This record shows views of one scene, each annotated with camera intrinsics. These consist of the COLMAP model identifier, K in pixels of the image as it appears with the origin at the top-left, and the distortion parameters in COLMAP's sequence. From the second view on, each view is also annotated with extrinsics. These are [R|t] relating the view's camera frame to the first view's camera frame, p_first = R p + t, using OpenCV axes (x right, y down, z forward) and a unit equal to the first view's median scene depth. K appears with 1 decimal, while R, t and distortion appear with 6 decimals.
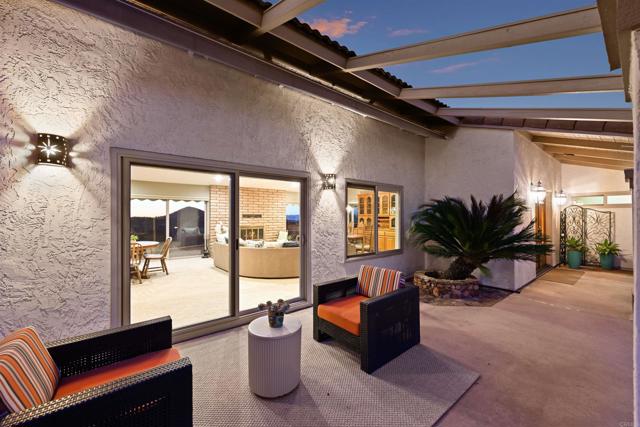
lens RADIAL K [[249.4, 0, 320.0], [0, 249.4, 213.5], [0, 0, 1]] dist [0.001731, 0.000122]
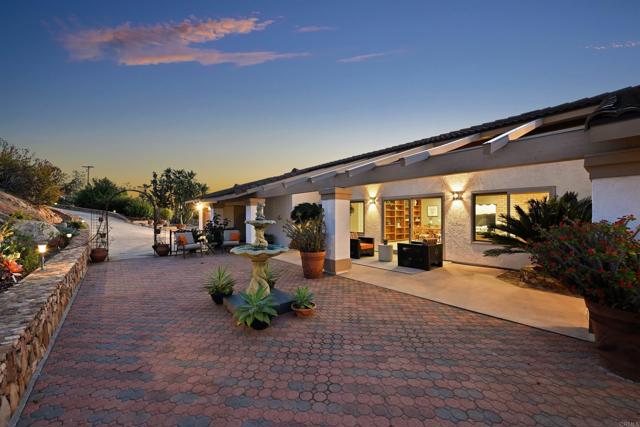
lens RADIAL K [[230.9, 0, 320.0], [0, 230.9, 213.5], [0, 0, 1]] dist [0.000120, 0.000005]
pose [[0.019198, -0.009164, -0.999774, 1.664977], [0.006643, 0.999937, -0.009038, 0.009525], [0.999794, -0.006468, 0.019257, -0.017703]]
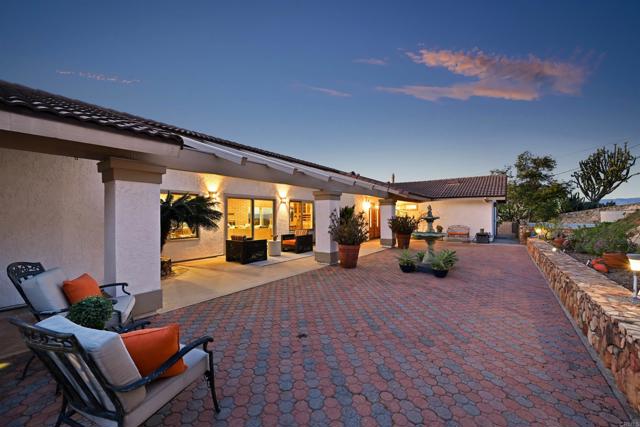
lens RADIAL K [[249.4, 0, 320.0], [0, 249.4, 213.5], [0, 0, 1]] dist [0.001731, 0.000122]
pose [[0.965495, 0.004941, 0.260375, -0.261293], [-0.006901, 0.999954, 0.006612, -0.014185], [-0.260330, -0.008181, 0.965485, -1.557079]]
